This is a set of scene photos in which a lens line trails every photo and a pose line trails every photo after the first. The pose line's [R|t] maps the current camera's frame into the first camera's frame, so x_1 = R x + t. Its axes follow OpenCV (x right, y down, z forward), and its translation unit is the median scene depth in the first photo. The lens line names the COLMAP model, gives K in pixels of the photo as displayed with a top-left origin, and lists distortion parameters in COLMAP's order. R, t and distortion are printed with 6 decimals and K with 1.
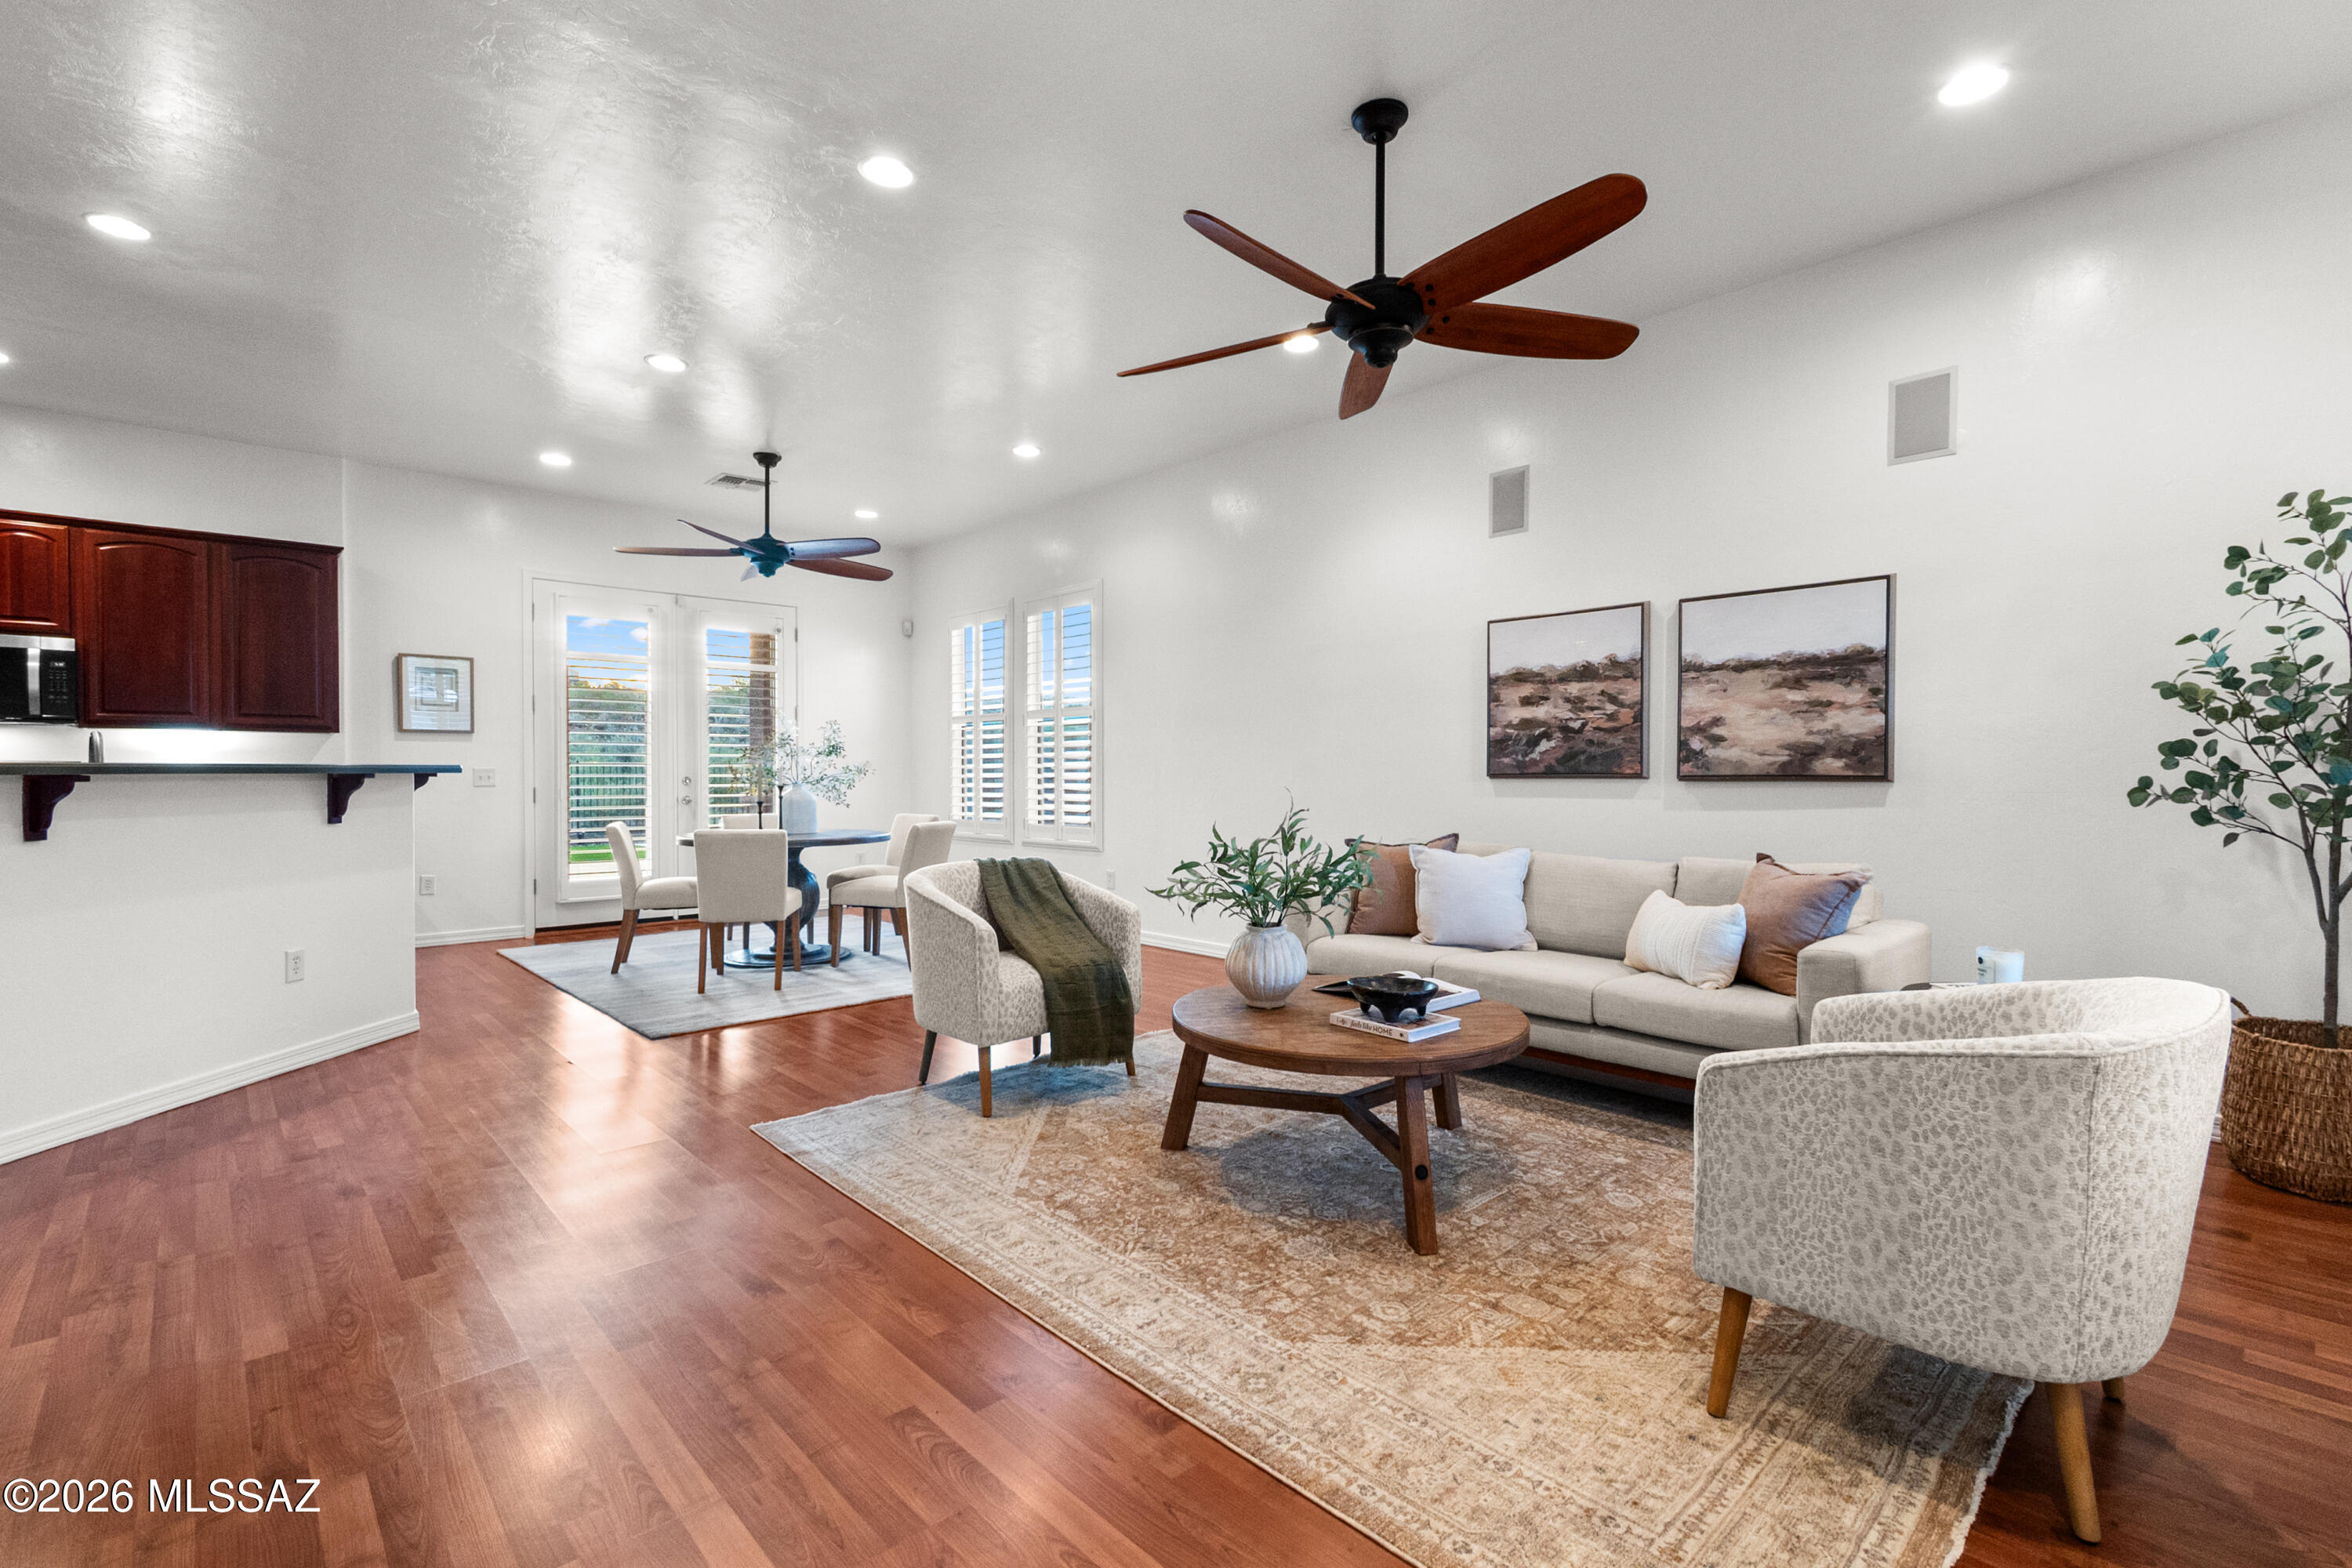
lens RADIAL K [[1054.8, 0, 1185.0], [0, 1054.8, 781.3], [0, 0, 1]] dist [0.001491, -0.000534]
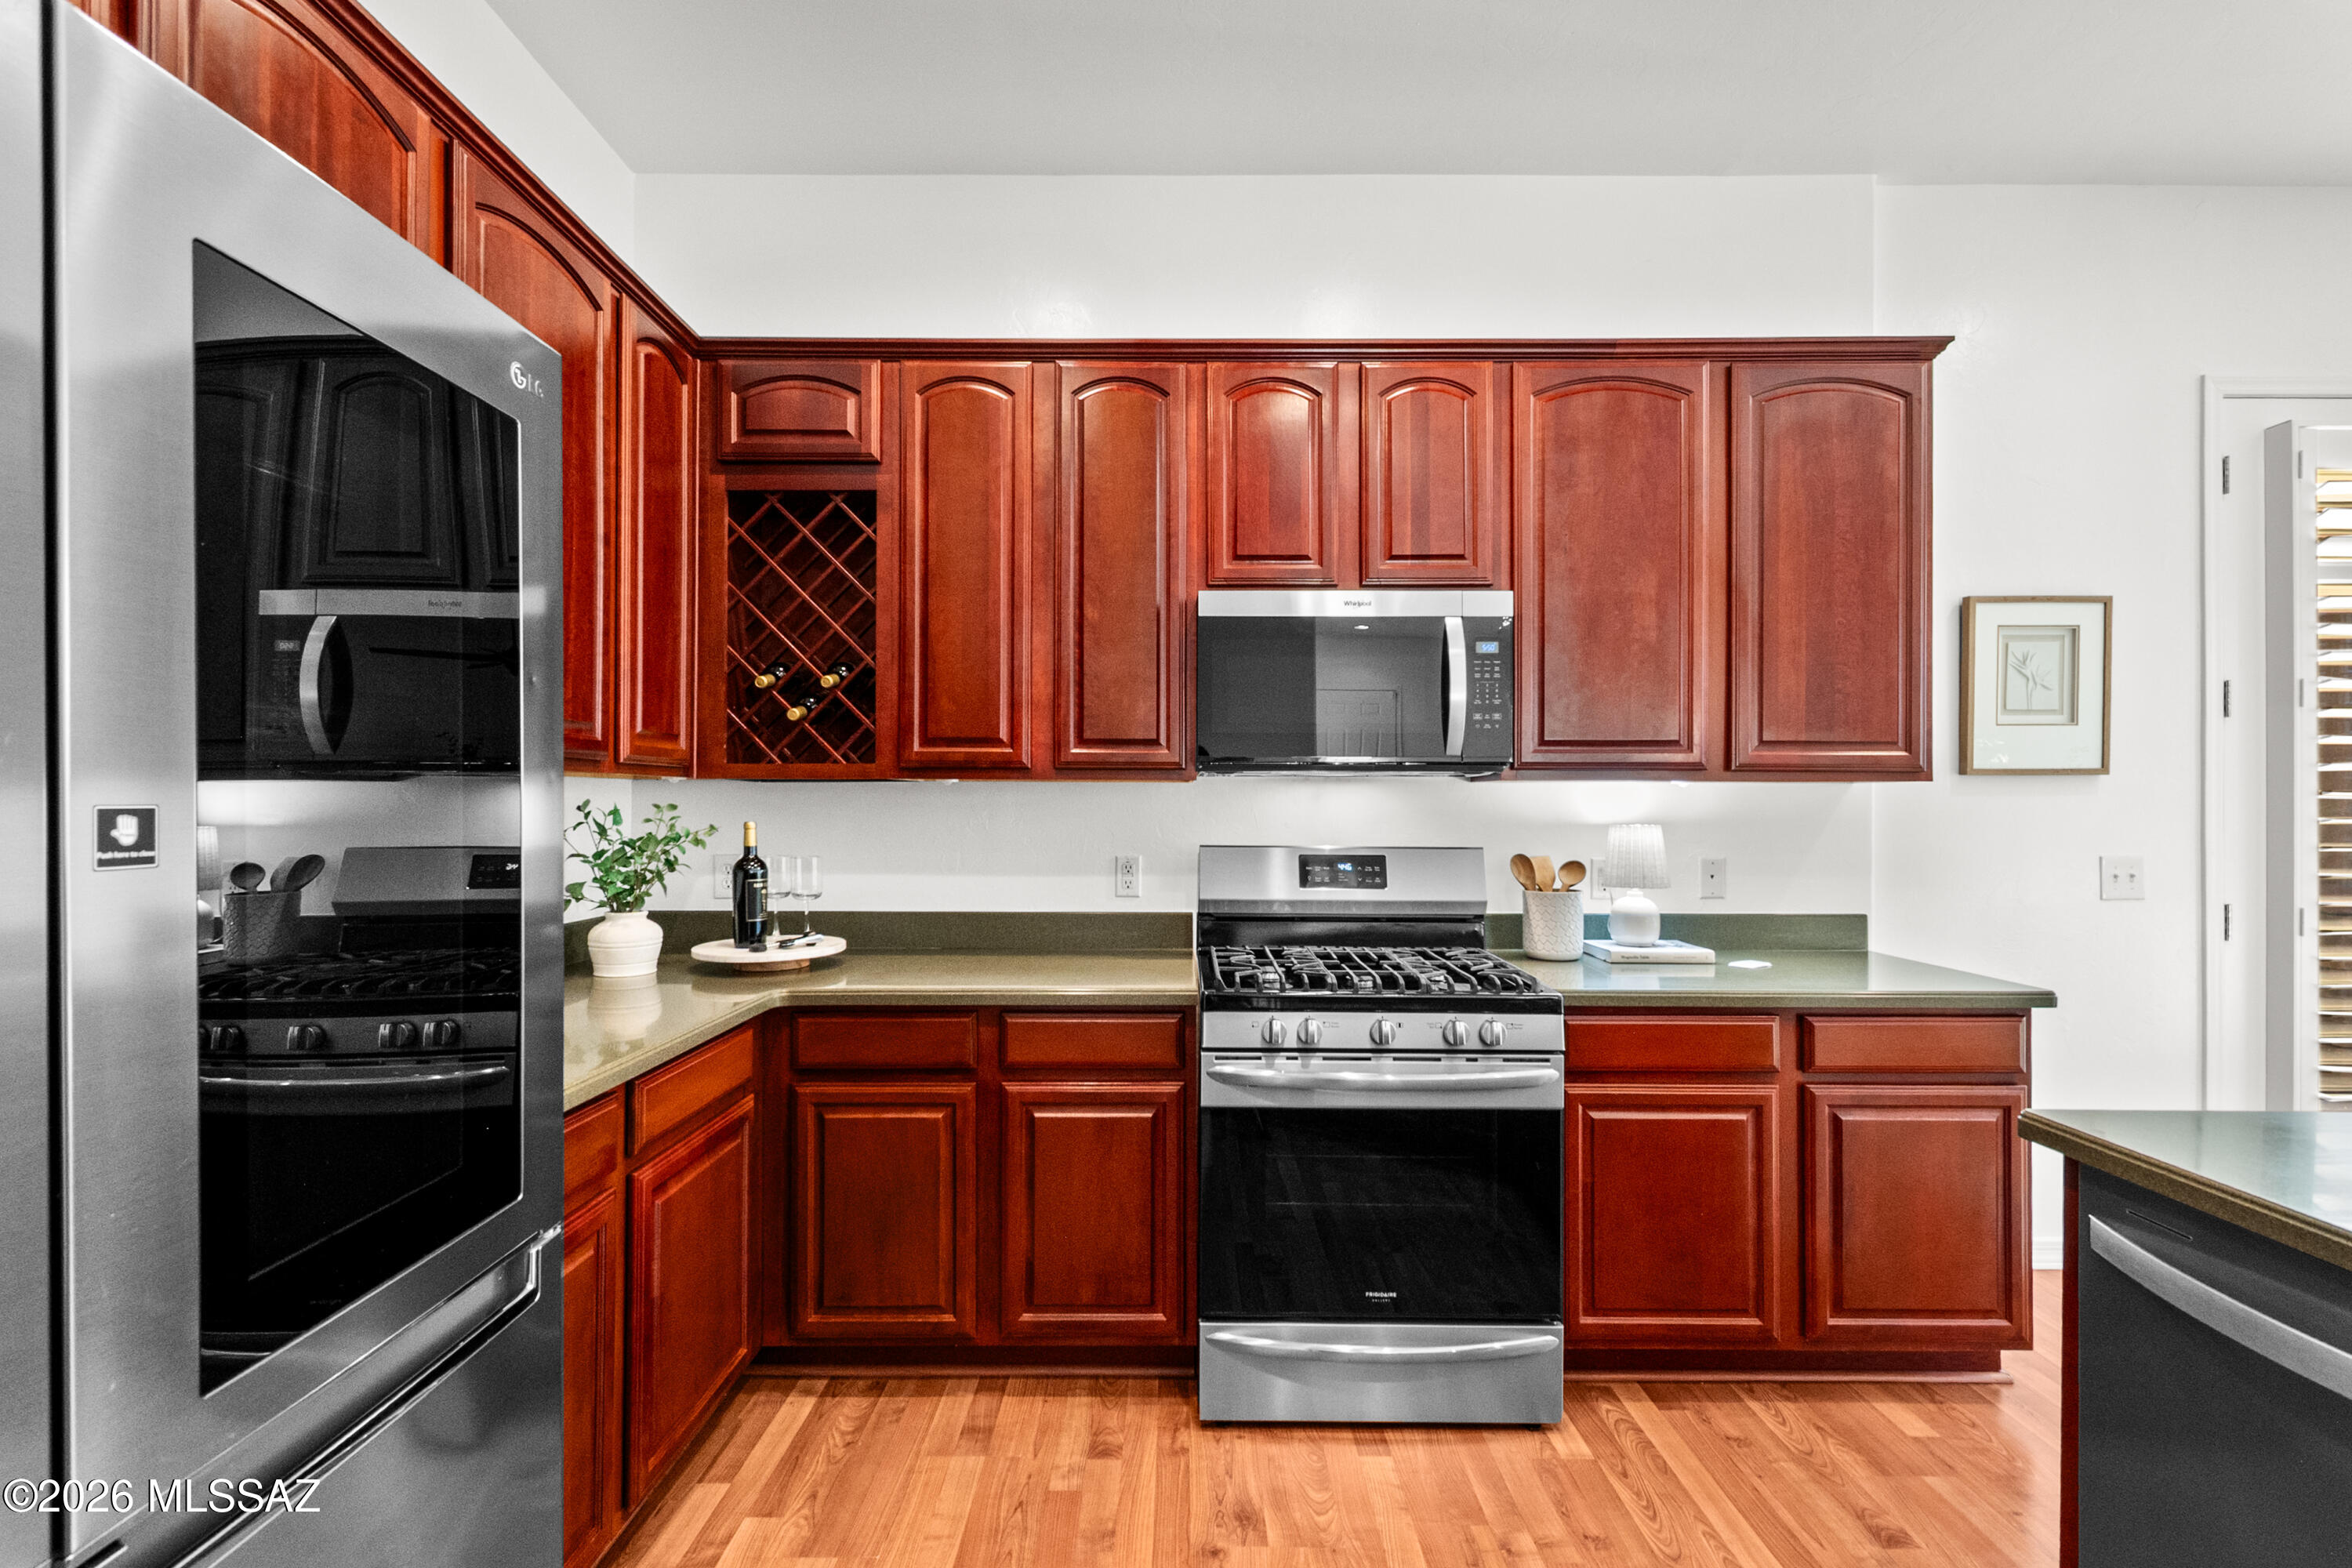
lens RADIAL K [[1063.8, 0, 1173.6], [0, 1063.8, 802.4], [0, 0, 1]] dist [0.008955, -0.006260]
pose [[0.724011, 0.002224, -0.689785, -1.127567], [-0.007408, 0.999962, -0.004551, -0.051360], [0.689749, 0.008405, 0.724000, 0.751618]]
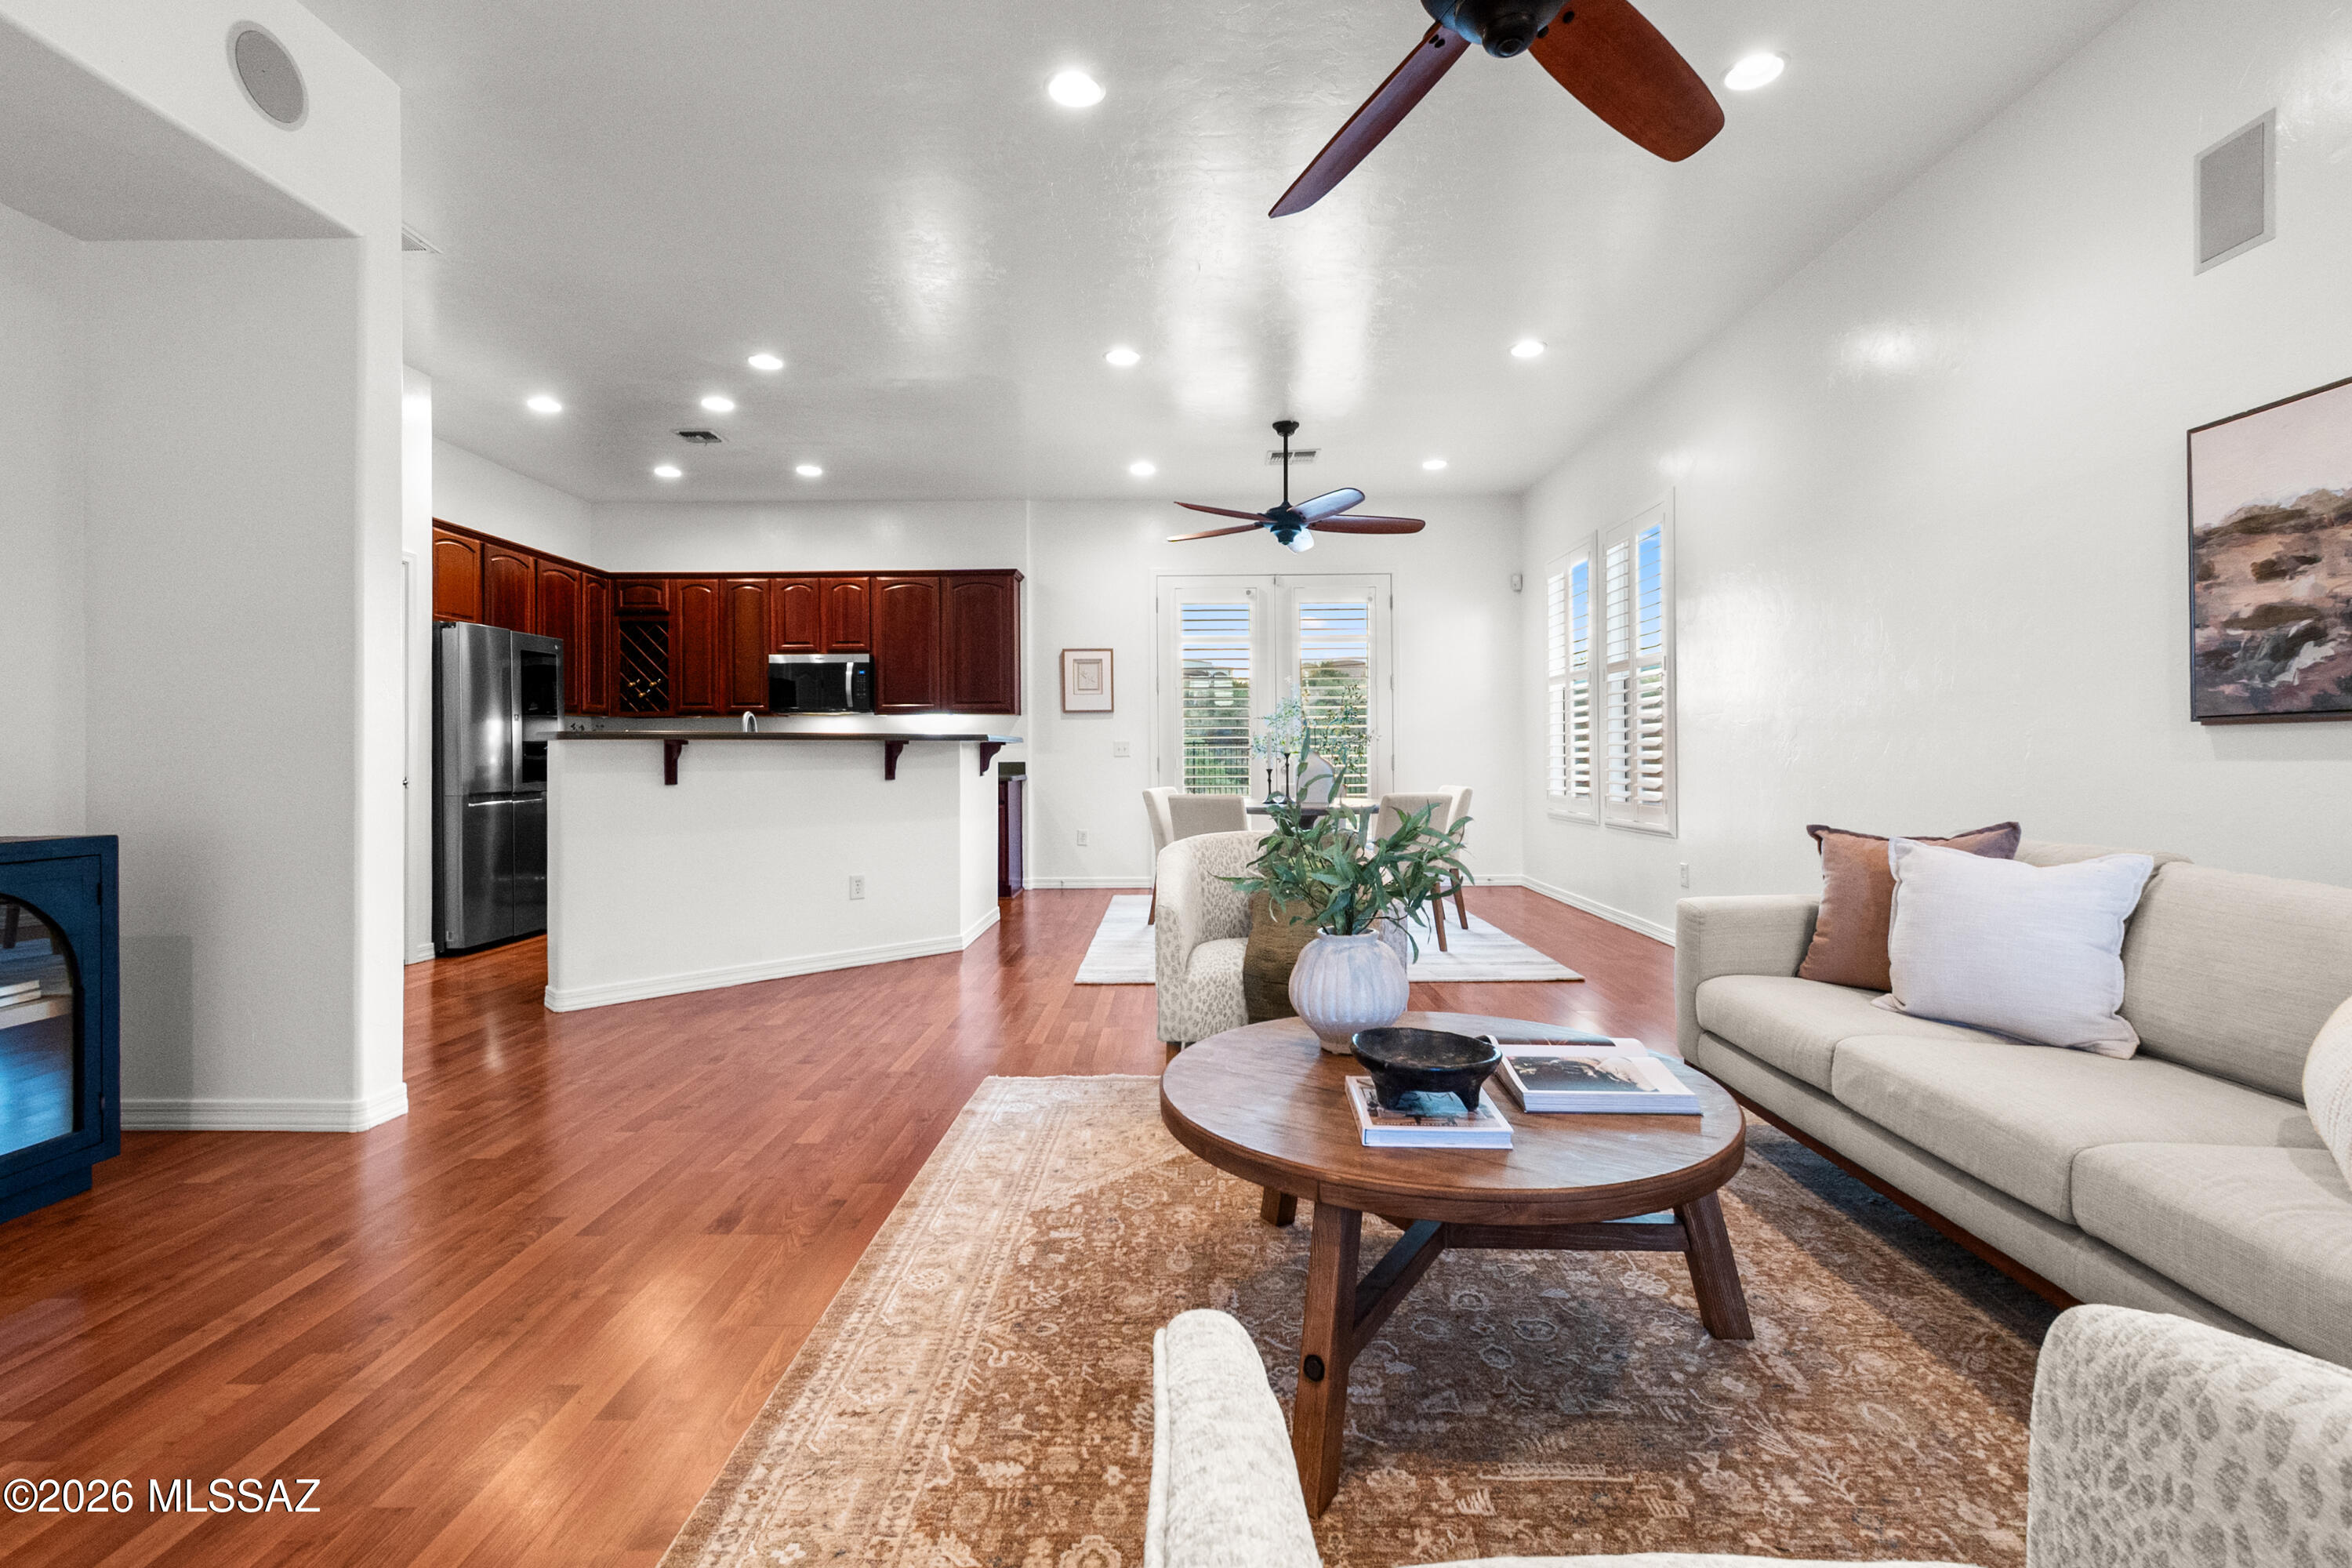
lens RADIAL K [[1068.6, 0, 1178.1], [0, 1068.6, 747.6], [0, 0, 1]] dist [0.002753, -0.000464]
pose [[0.717500, -0.009803, -0.696489, 0.374734], [0.000262, 0.999905, -0.013804, 0.019759], [0.696558, 0.009722, 0.717434, 0.326226]]
